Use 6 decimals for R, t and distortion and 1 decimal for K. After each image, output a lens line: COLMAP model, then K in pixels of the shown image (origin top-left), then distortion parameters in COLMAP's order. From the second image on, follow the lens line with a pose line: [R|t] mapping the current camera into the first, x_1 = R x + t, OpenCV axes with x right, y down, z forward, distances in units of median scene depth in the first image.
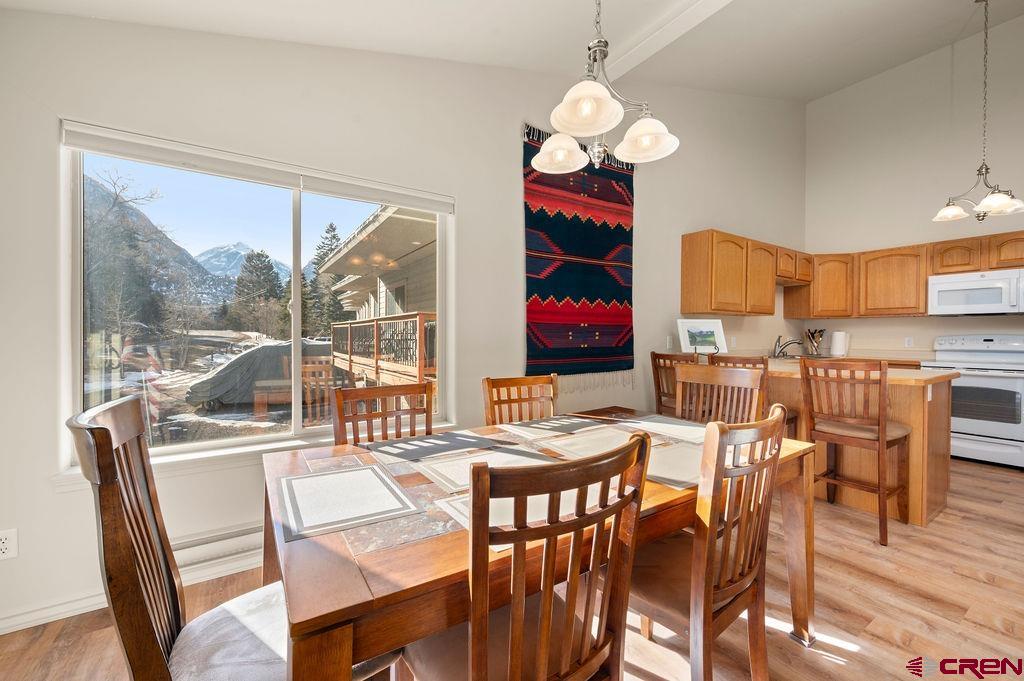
lens RADIAL K [[405.1, 0, 517.2], [0, 405.1, 339.9], [0, 0, 1]] dist [-0.000679, 0.000235]
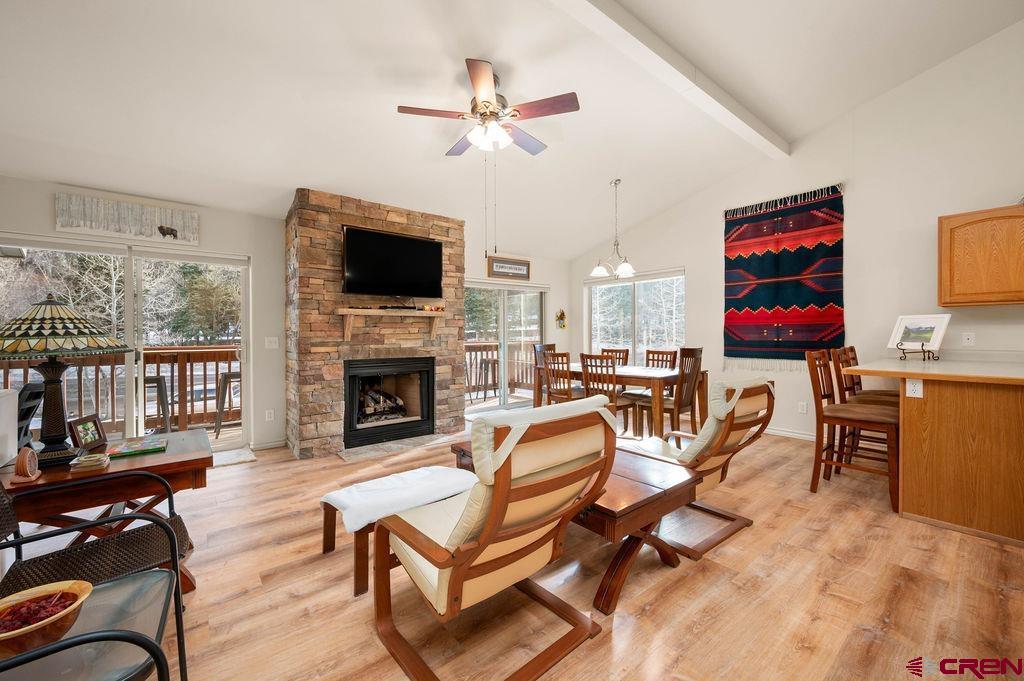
lens RADIAL K [[405.1, 0, 512.9], [0, 405.1, 333.4], [0, 0, 1]] dist [-0.000679, 0.000235]
pose [[0.104438, 0.000364, -0.994531, 1.237096], [-0.006751, 0.999977, -0.000343, -0.000207], [0.994509, 0.006749, 0.104438, -0.063728]]
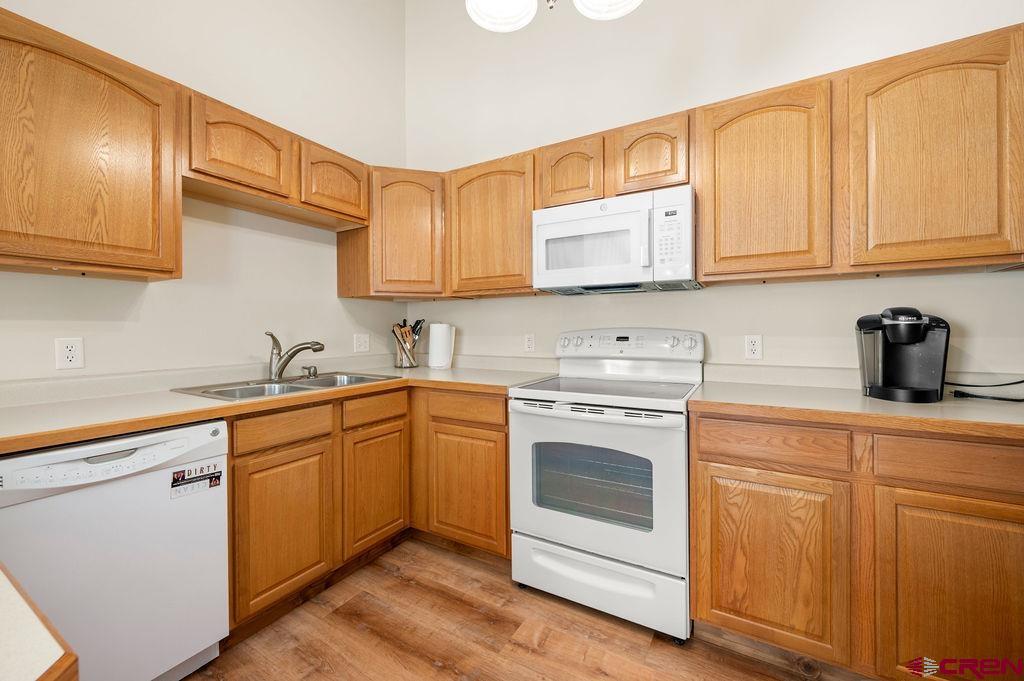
lens RADIAL K [[405.1, 0, 511.2], [0, 405.1, 332.6], [0, 0, 1]] dist [-0.000679, 0.000235]
pose [[0.896501, -0.009472, 0.442940, 0.824687], [0.011493, 0.999932, -0.001880, -0.008070], [-0.442892, 0.006777, 0.896549, 0.608284]]
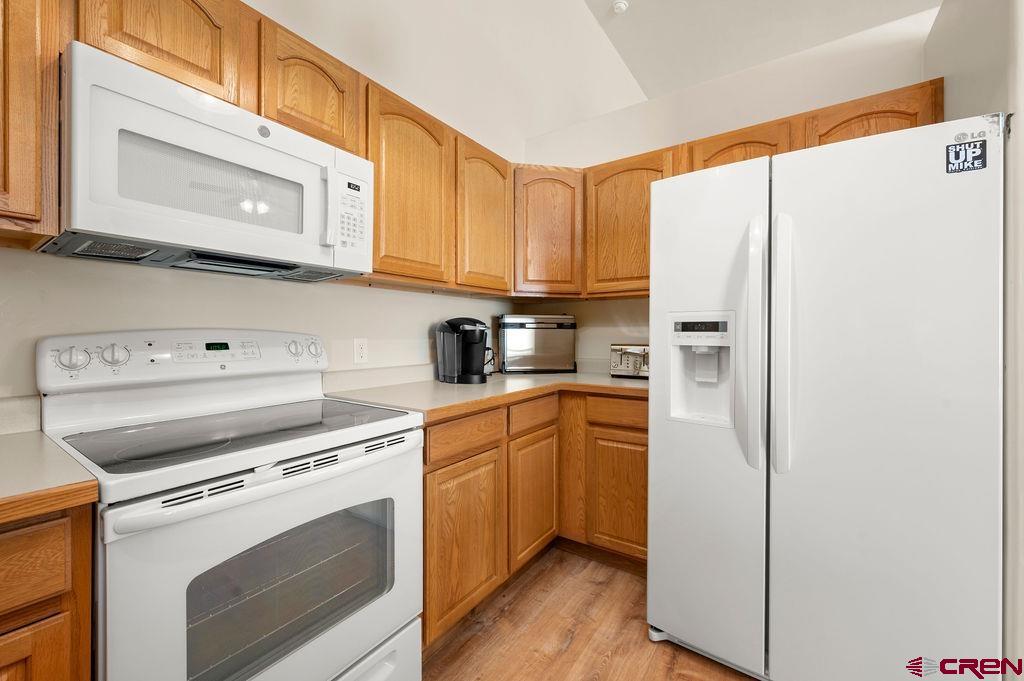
lens RADIAL K [[405.1, 0, 509.2], [0, 405.1, 333.7], [0, 0, 1]] dist [-0.000679, 0.000235]
pose [[-0.370374, -0.004443, 0.928872, 0.798452], [0.005395, 0.999961, 0.006934, -0.010609], [-0.928867, 0.007579, -0.370336, 0.933991]]
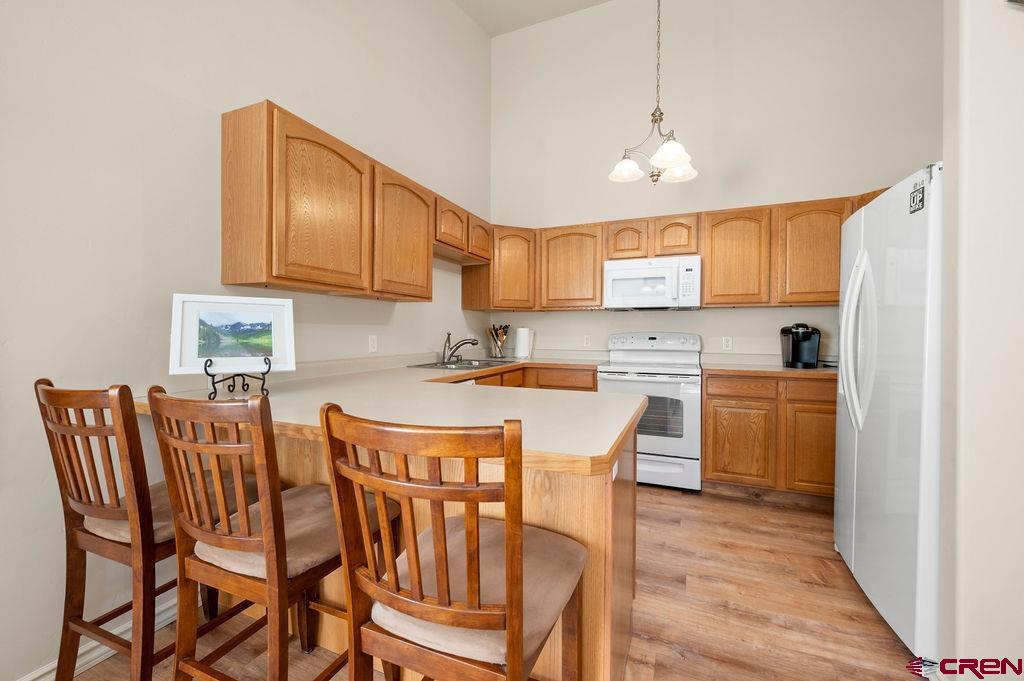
lens RADIAL K [[405.1, 0, 512.4], [0, 405.1, 339.4], [0, 0, 1]] dist [-0.000679, 0.000235]
pose [[0.835584, -0.008034, 0.549304, 0.434804], [0.003733, 0.999953, 0.008946, -0.006351], [-0.549350, -0.005424, 0.835574, 0.441842]]
